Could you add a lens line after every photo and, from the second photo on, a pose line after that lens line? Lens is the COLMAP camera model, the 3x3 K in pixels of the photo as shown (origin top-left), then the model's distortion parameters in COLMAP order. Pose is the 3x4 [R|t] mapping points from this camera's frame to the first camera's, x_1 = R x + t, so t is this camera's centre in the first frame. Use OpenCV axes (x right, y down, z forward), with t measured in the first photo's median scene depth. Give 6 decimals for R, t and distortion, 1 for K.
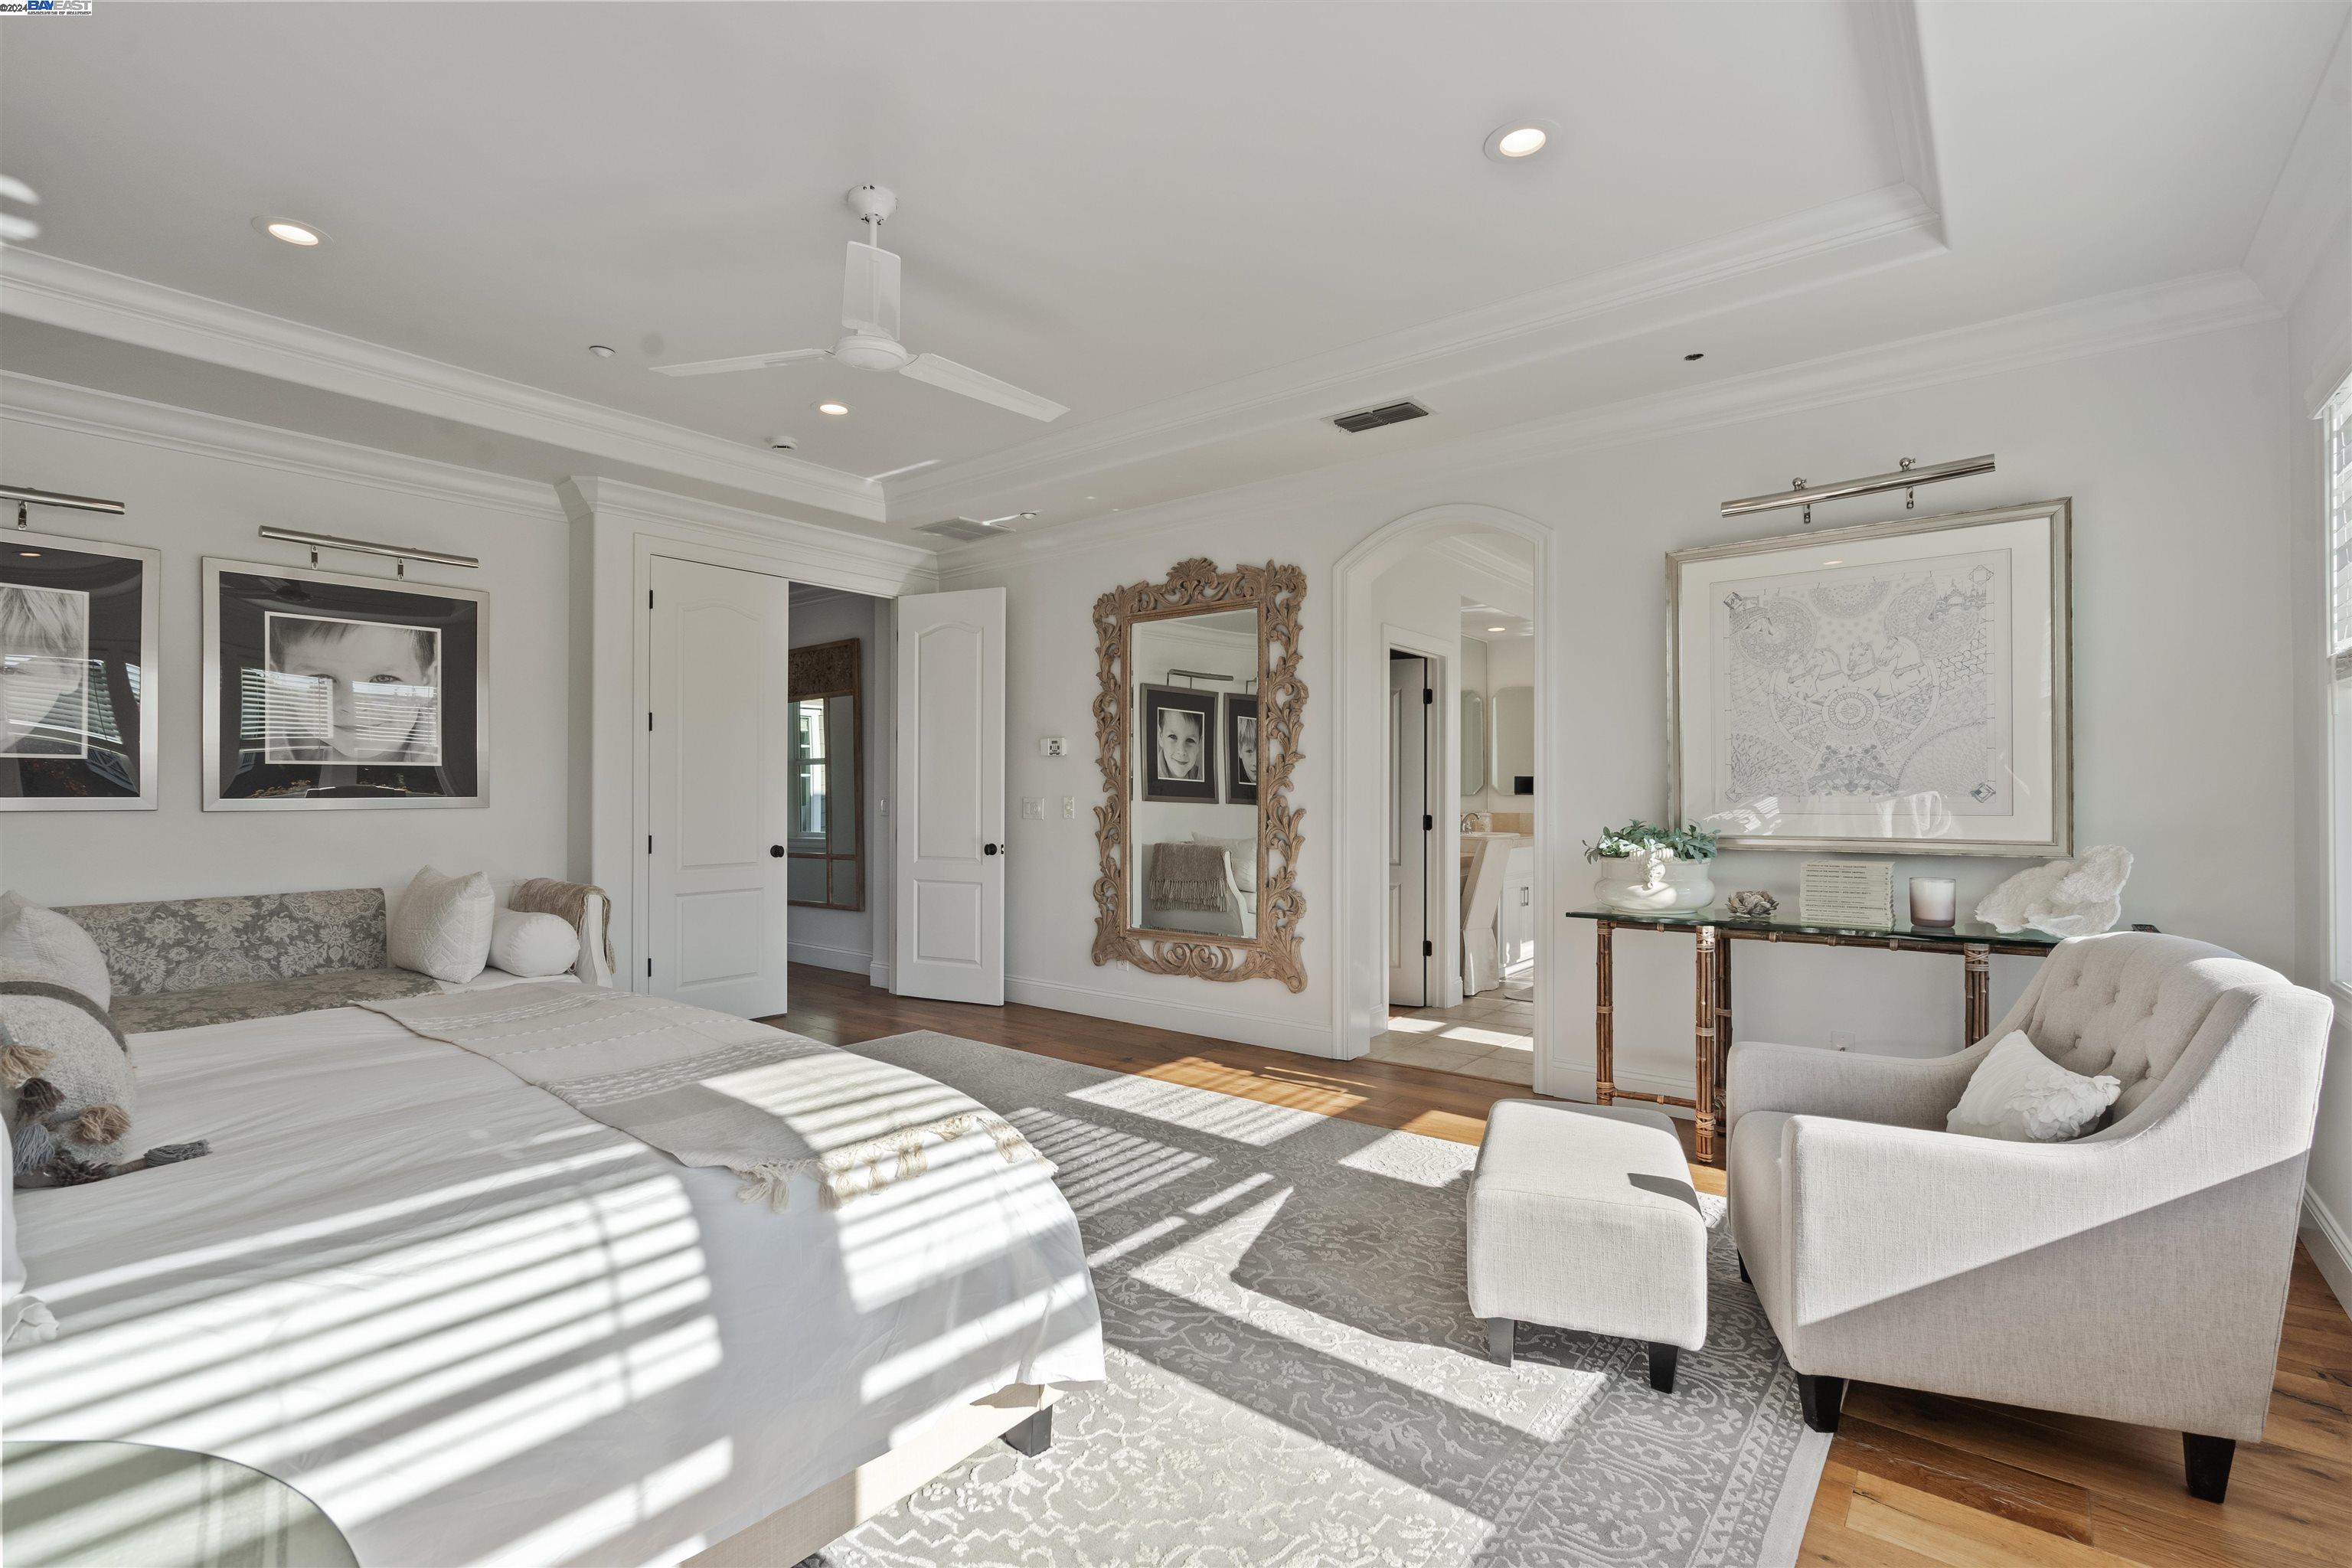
lens RADIAL K [[1099.3, 0, 1187.3], [0, 1099.3, 786.1], [0, 0, 1]] dist [-0.002009, -0.000264]
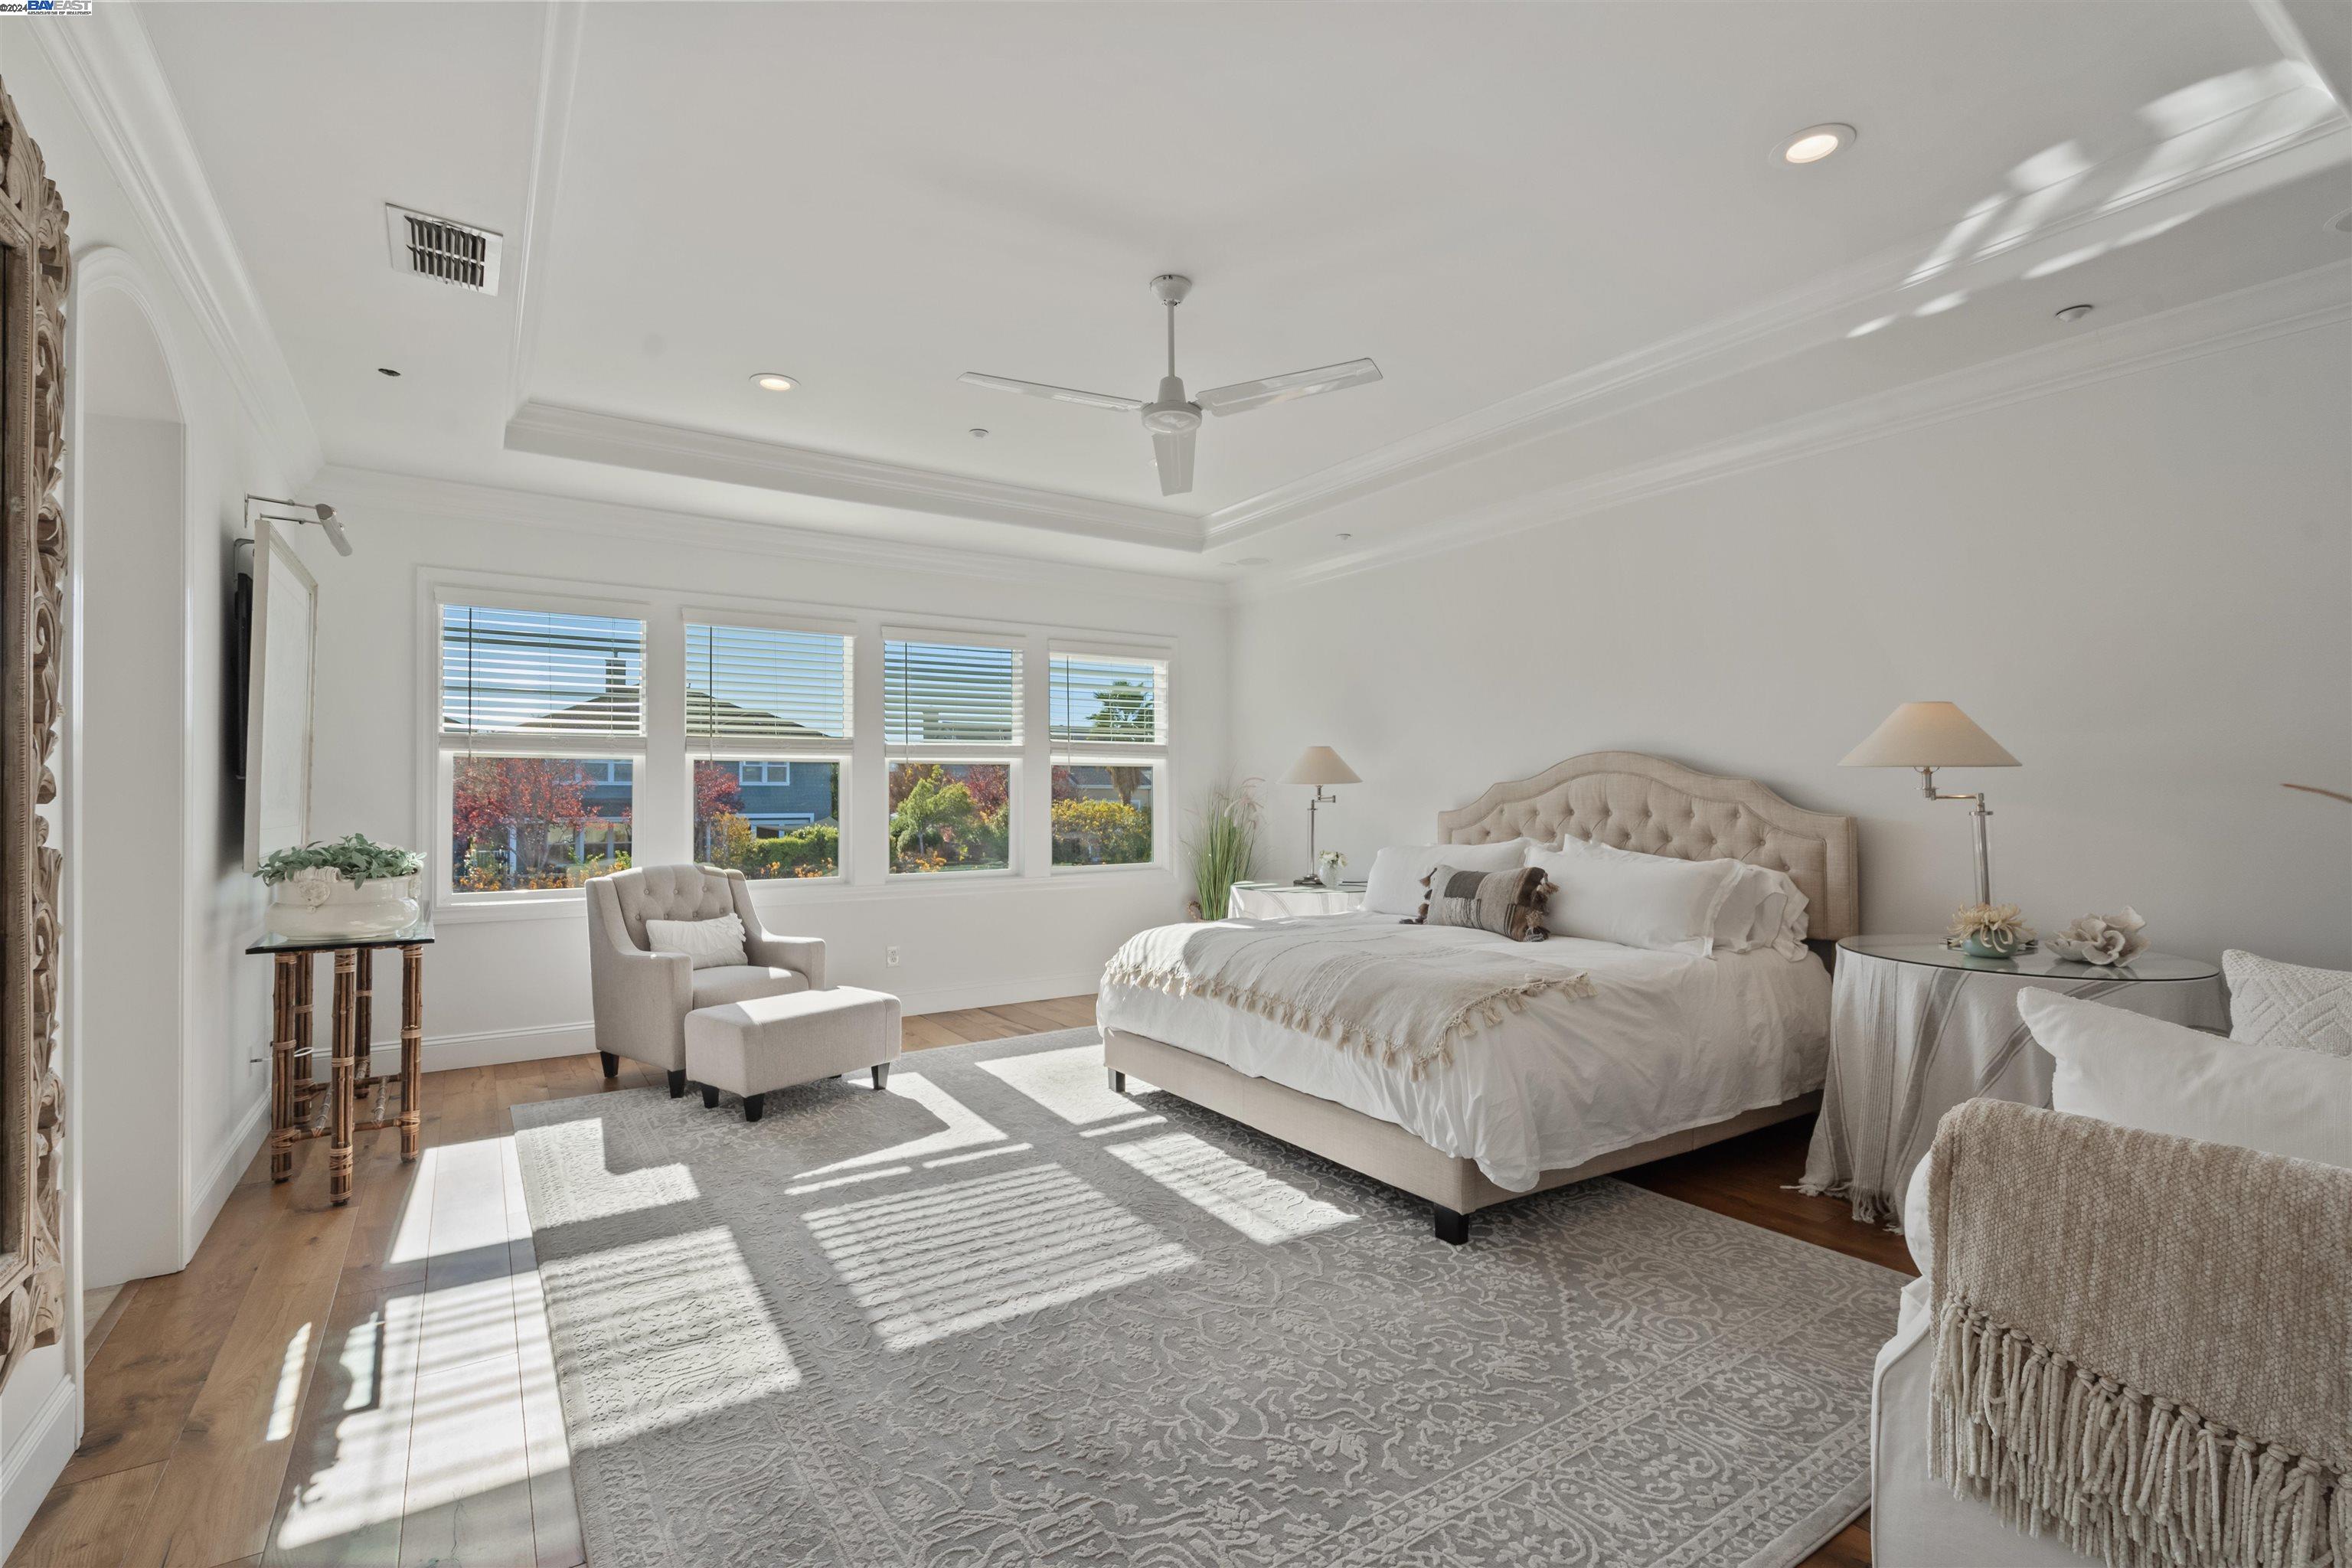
lens RADIAL K [[1099.3, 0, 1187.3], [0, 1099.3, 786.1], [0, 0, 1]] dist [-0.002009, -0.000264]
pose [[-0.949621, 0.002546, 0.313390, -0.500401], [0.002052, 0.999996, -0.001908, -0.000765], [-0.313393, -0.001169, -0.949623, 1.600300]]
